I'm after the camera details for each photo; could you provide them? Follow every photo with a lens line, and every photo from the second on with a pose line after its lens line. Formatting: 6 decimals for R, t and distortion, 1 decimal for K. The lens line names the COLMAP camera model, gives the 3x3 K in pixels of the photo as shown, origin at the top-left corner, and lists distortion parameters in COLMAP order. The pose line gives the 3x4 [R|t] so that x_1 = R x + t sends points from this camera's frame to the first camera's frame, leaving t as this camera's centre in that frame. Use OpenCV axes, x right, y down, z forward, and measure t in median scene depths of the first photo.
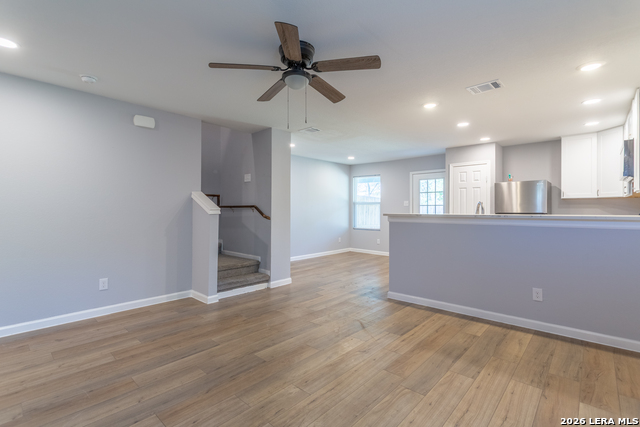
lens RADIAL K [[300.6, 0, 319.3], [0, 300.6, 209.6], [0, 0, 1]] dist [0.001810, -0.000010]
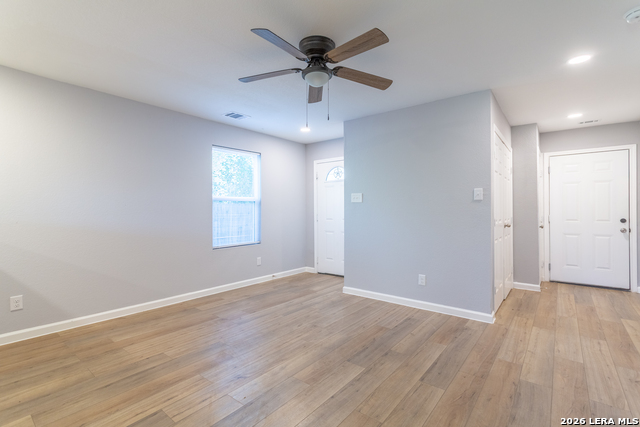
lens RADIAL K [[300.6, 0, 321.6], [0, 300.6, 209.8], [0, 0, 1]] dist [0.001810, -0.000010]
pose [[-0.997317, 0.000135, -0.073208, -0.016253], [0.000395, 0.999994, -0.003534, 0.004519], [0.073207, -0.003554, -0.997310, 1.660317]]
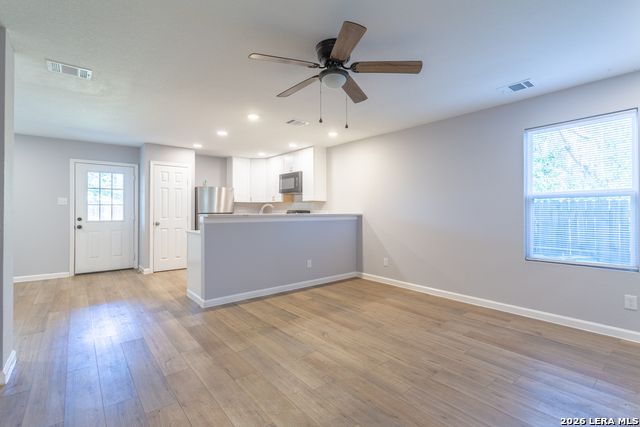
lens RADIAL K [[300.6, 0, 320.4], [0, 300.6, 211.9], [0, 0, 1]] dist [0.001810, -0.000010]
pose [[0.138017, -0.004894, 0.990418, -0.887819], [-0.002502, 0.999983, 0.005290, -0.001135], [-0.990427, -0.003208, 0.138002, 0.763445]]
